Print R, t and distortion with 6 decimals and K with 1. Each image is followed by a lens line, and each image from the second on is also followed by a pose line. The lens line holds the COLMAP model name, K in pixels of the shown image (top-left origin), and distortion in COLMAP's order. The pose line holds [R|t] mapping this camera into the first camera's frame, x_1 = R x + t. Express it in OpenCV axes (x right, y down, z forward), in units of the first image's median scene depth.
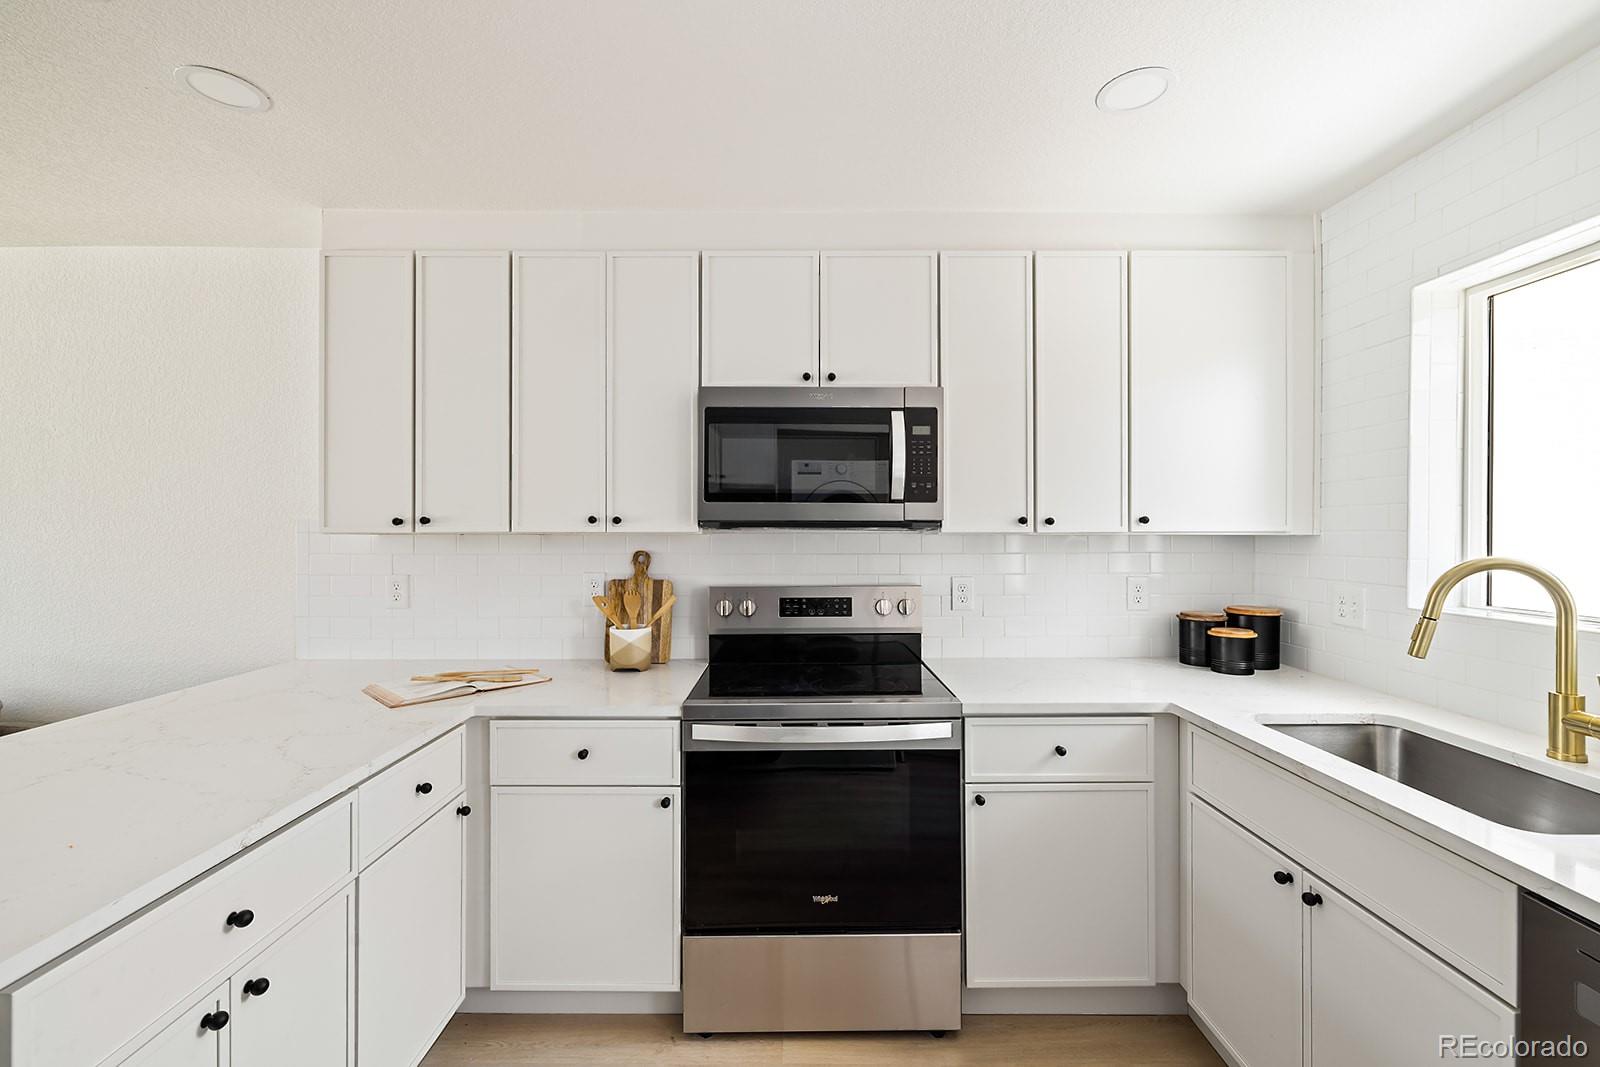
lens RADIAL K [[684.9, 0, 797.8], [0, 684.9, 529.7], [0, 0, 1]] dist [0.008974, 0.000102]
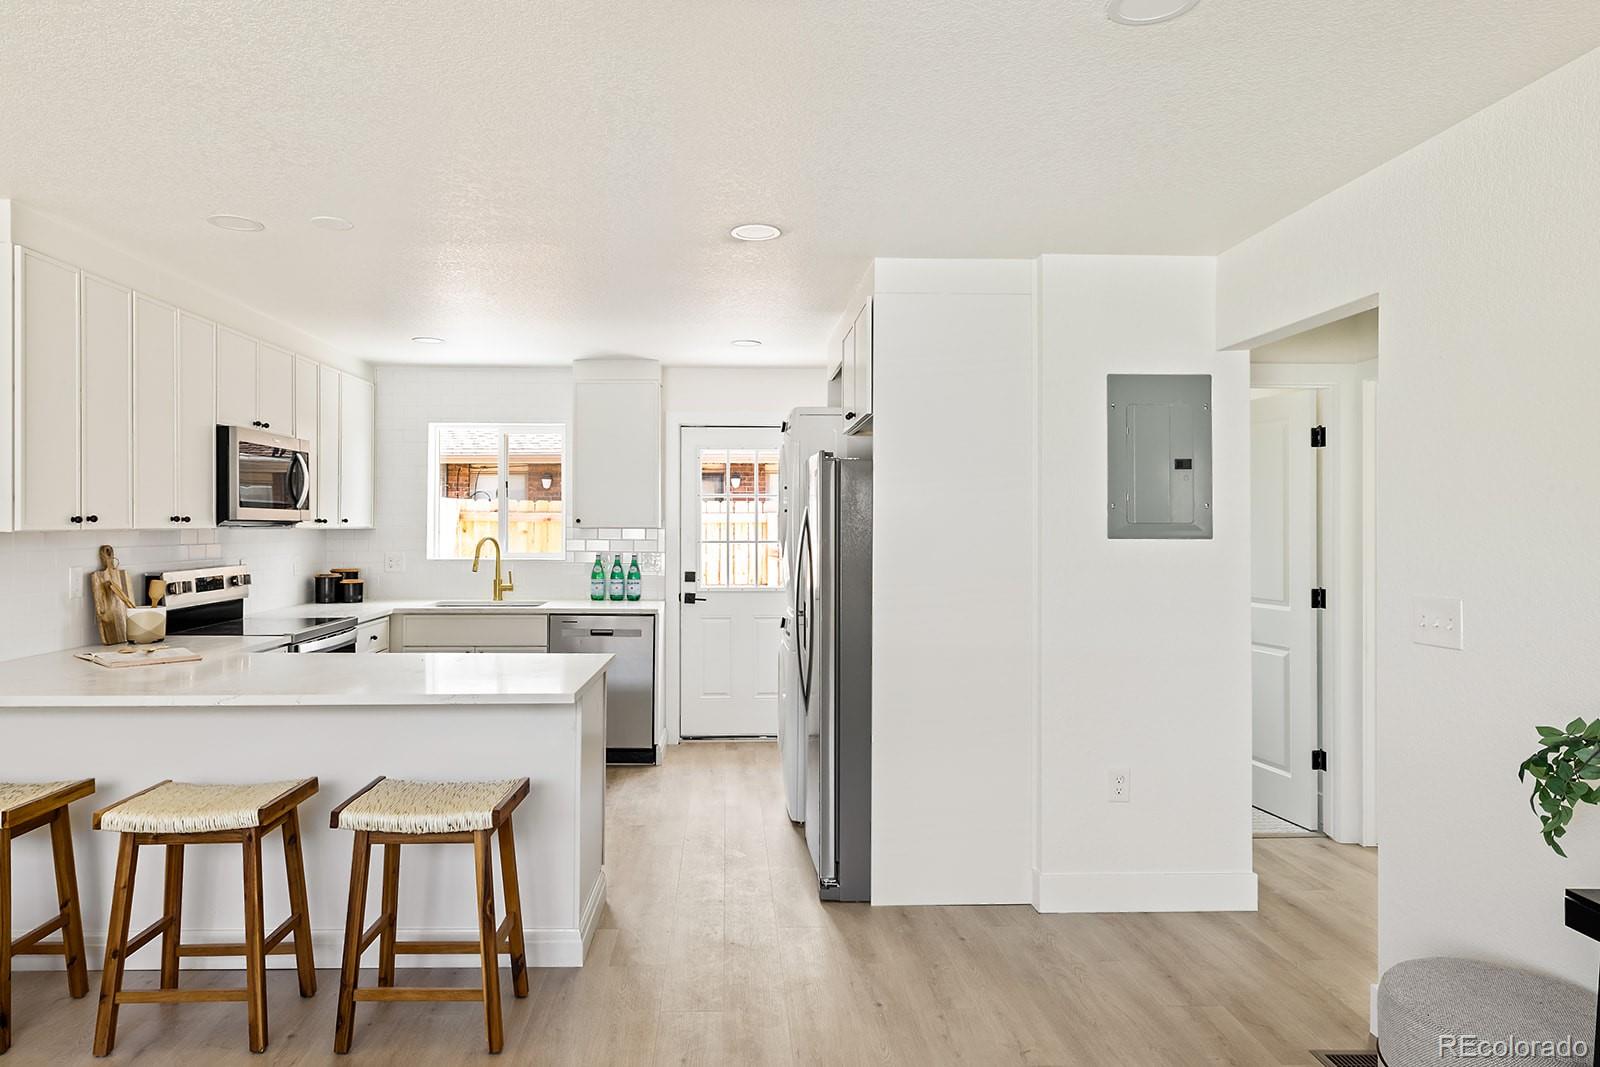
lens RADIAL K [[991.8, 0, 771.6], [0, 991.8, 507.5], [0, 0, 1]] dist [0.003523, 0.000816]
pose [[-0.037939, 0.016729, 0.999140, -2.124290], [0.000028, 0.999860, -0.016740, -0.004963], [-0.999280, -0.000607, -0.037934, -0.033189]]
